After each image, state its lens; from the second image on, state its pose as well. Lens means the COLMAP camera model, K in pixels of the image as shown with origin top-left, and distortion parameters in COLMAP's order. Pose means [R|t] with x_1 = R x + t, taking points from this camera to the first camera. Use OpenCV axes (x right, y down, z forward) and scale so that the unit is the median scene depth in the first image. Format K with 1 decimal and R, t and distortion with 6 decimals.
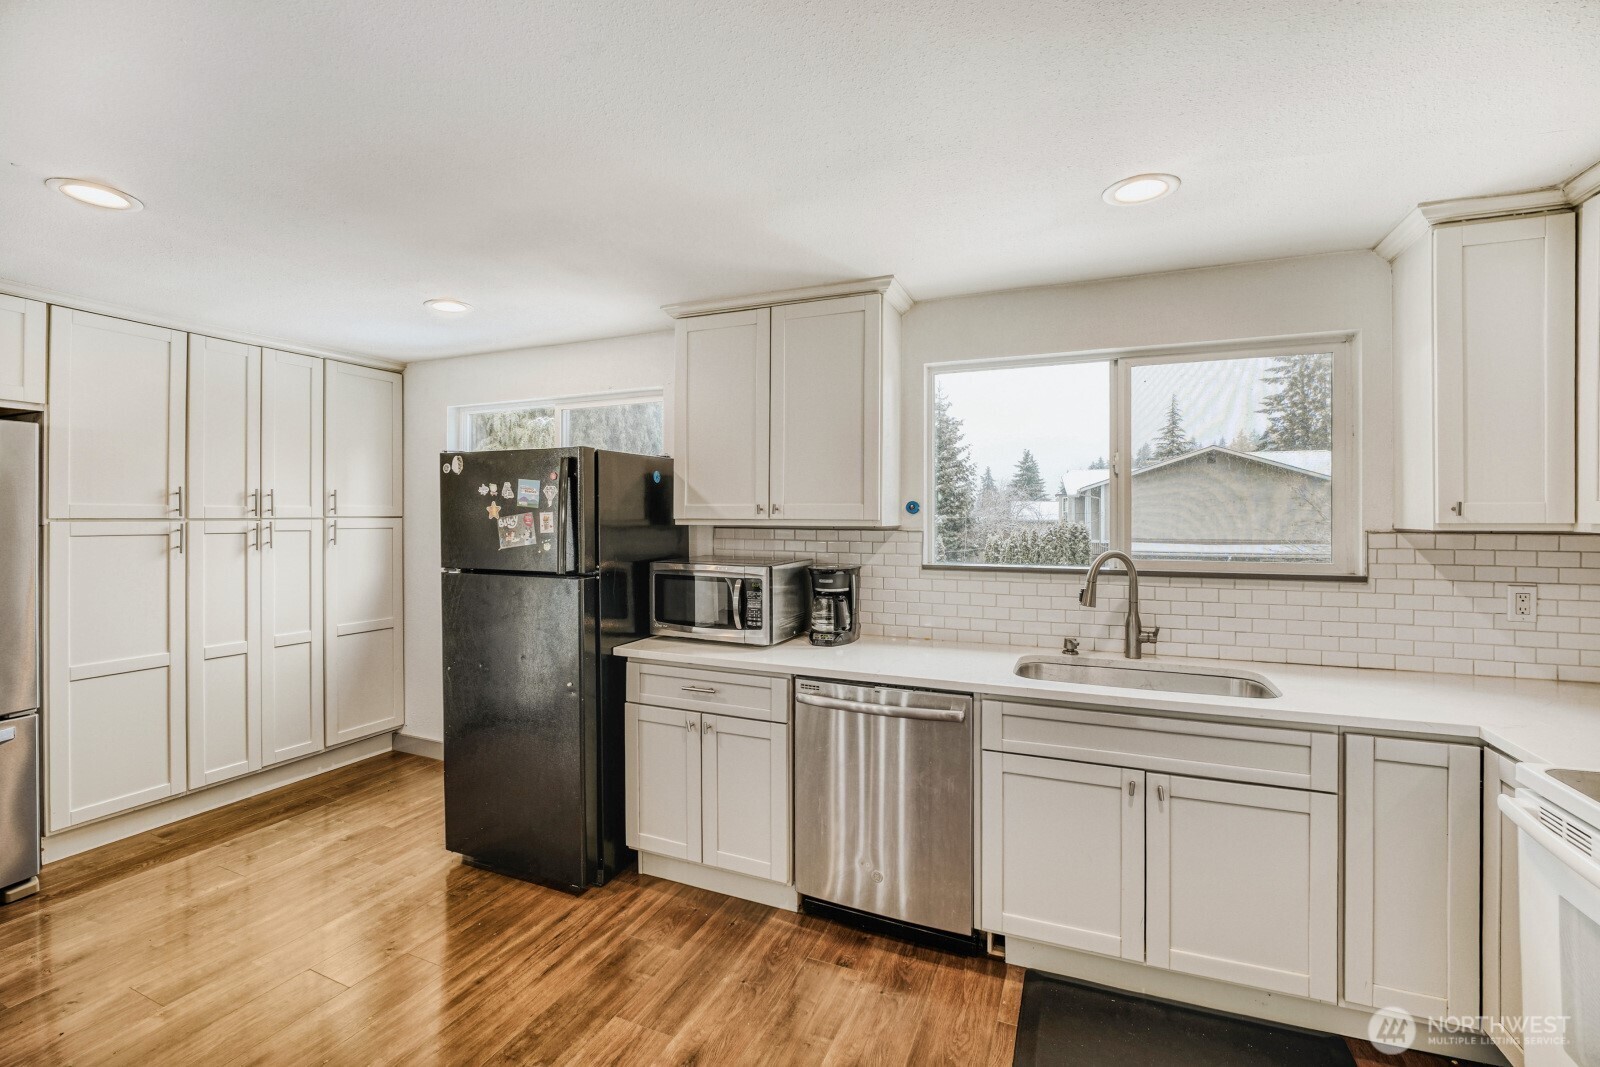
lens RADIAL K [[656.9, 0, 812.3], [0, 656.9, 523.5], [0, 0, 1]] dist [-0.021425, 0.001862]
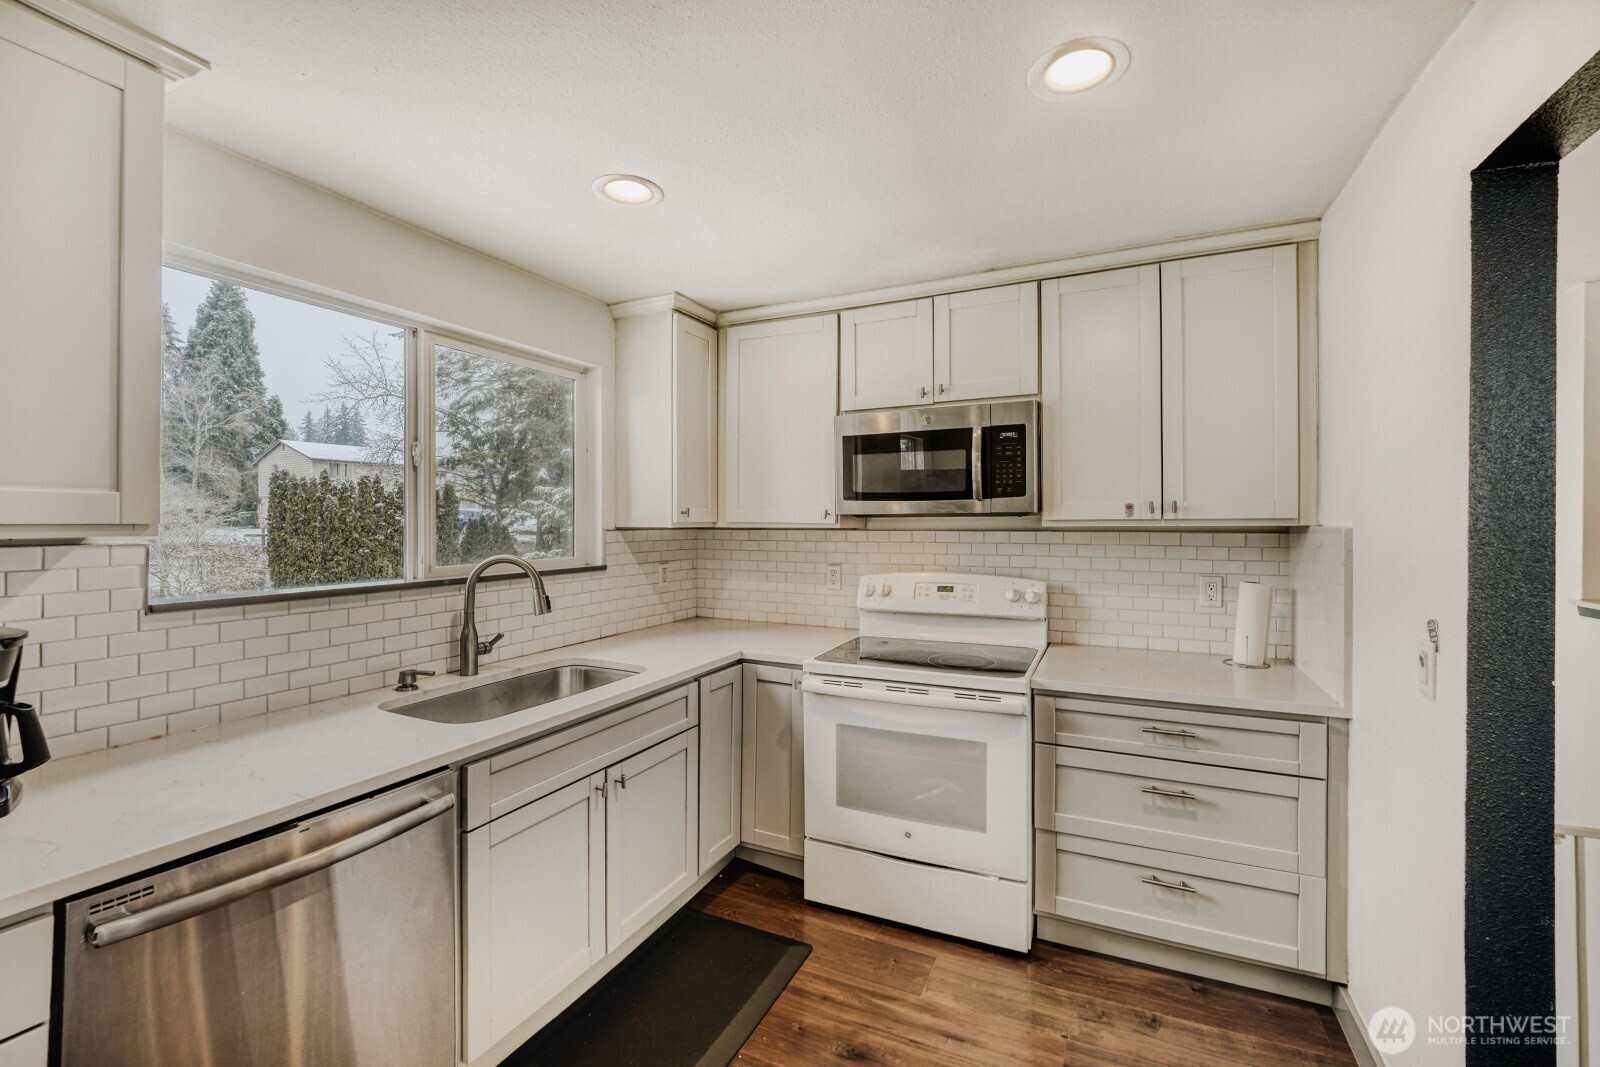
lens RADIAL K [[656.9, 0, 837.5], [0, 656.9, 523.7], [0, 0, 1]] dist [-0.021425, 0.001862]
pose [[0.012927, -0.004490, 0.999906, -0.387440], [0.009236, 0.999948, 0.004371, -0.000767], [-0.999874, 0.009179, 0.012968, 0.475763]]
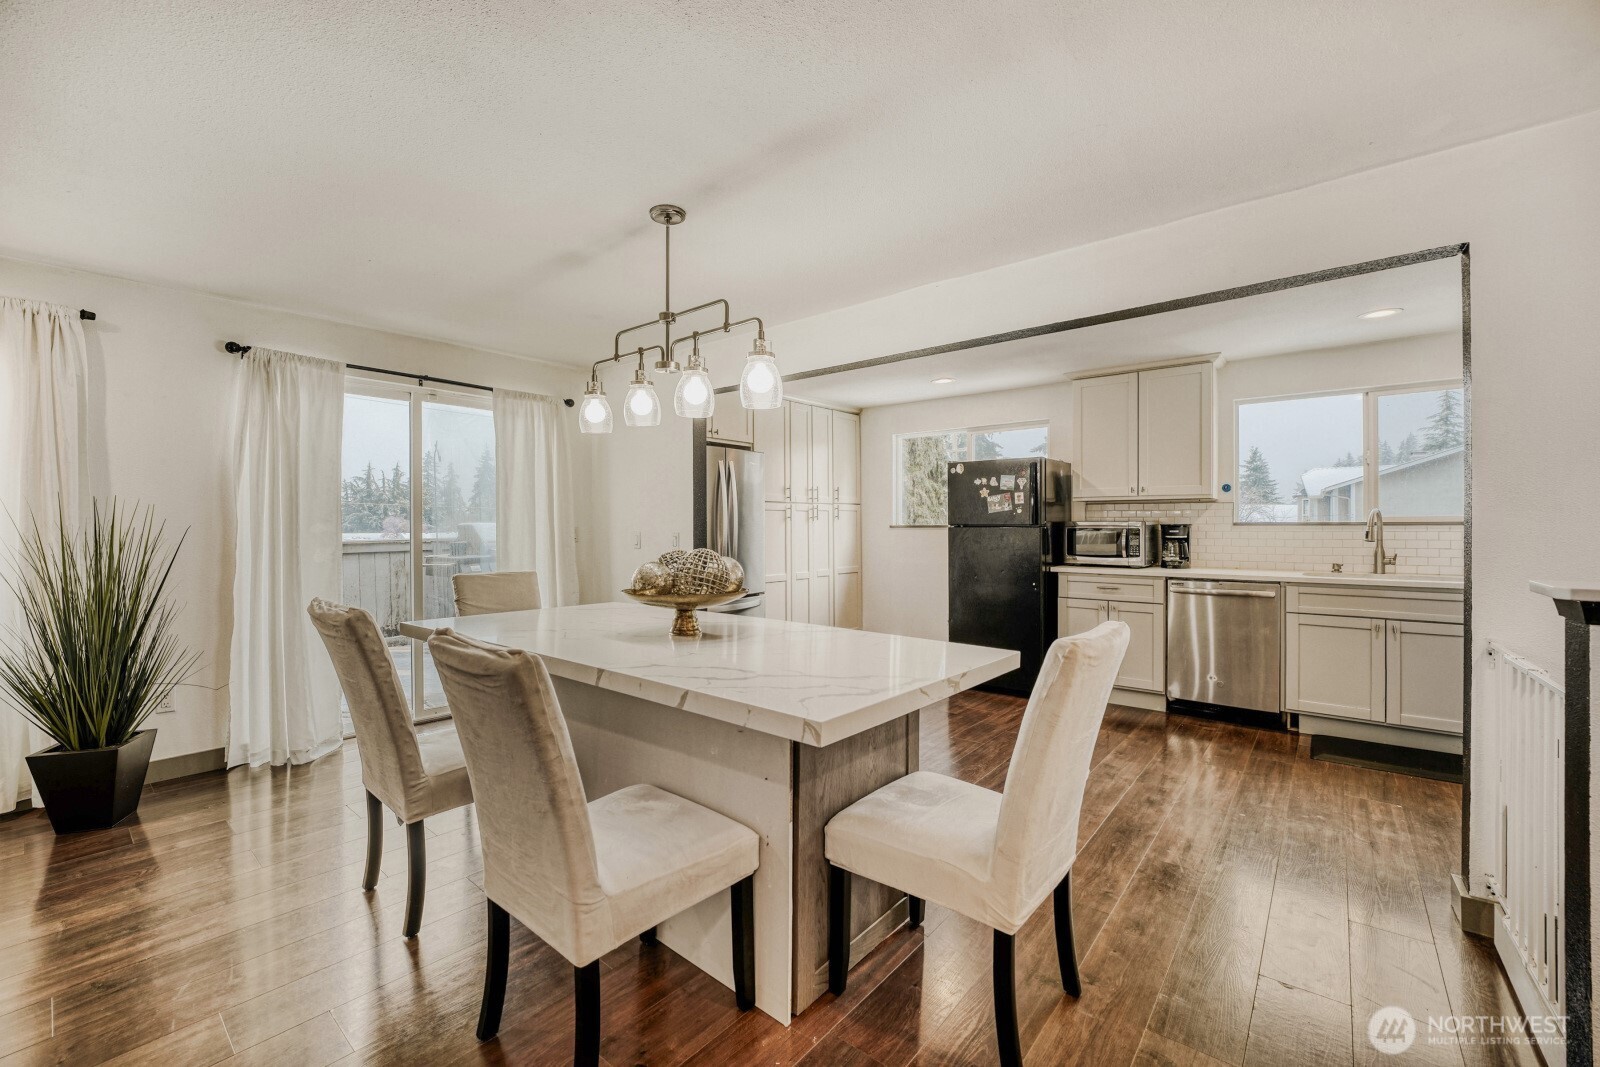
lens RADIAL K [[691.0, 0, 815.9], [0, 691.0, 540.8], [0, 0, 1]] dist [-0.023574, -0.000342]
pose [[0.969070, -0.002486, -0.246774, -0.469281], [0.004598, 0.999958, 0.007983, 0.099563], [0.246743, -0.008870, 0.969040, -1.023579]]
